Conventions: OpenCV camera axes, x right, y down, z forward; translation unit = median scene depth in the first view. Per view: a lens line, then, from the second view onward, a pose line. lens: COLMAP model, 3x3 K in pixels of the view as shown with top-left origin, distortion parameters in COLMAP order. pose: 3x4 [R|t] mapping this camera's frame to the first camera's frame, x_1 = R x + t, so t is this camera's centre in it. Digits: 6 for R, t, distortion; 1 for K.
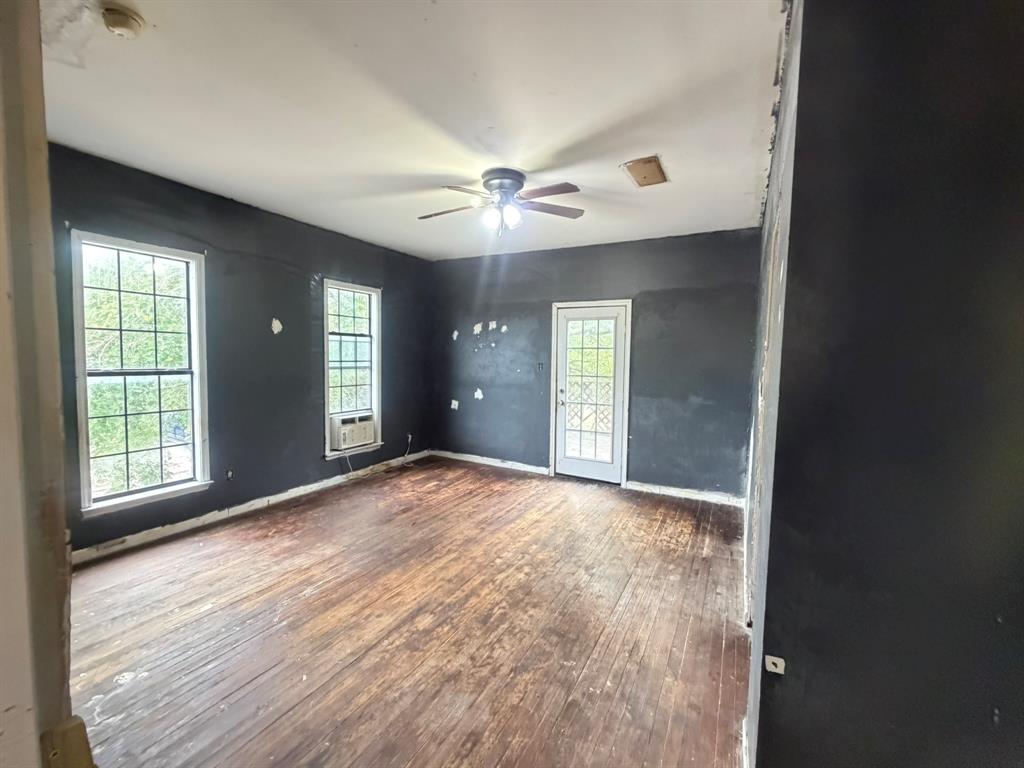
lens RADIAL K [[440.6, 0, 510.2], [0, 440.6, 385.4], [0, 0, 1]] dist [-0.002224, -0.000059]
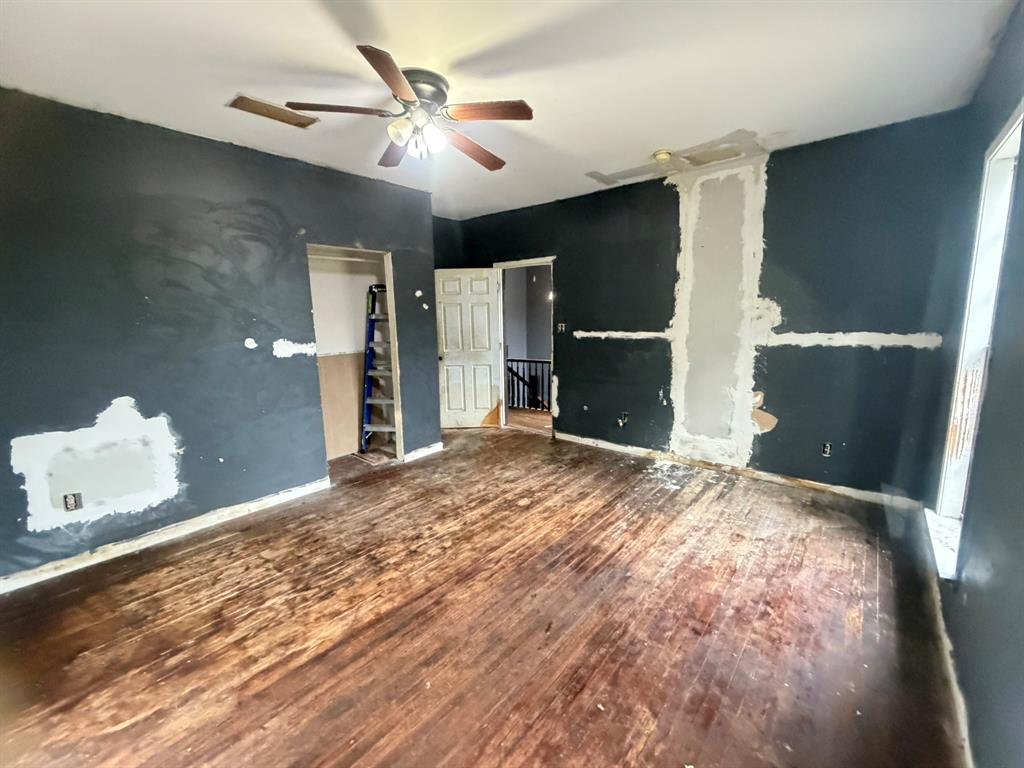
lens RADIAL K [[440.6, 0, 510.9], [0, 440.6, 382.6], [0, 0, 1]] dist [-0.002224, -0.000059]
pose [[-0.980207, -0.030083, 0.195674, -0.301450], [0.014077, 0.975294, 0.220461, -0.125980], [-0.197472, 0.218852, -0.955567, 1.639075]]
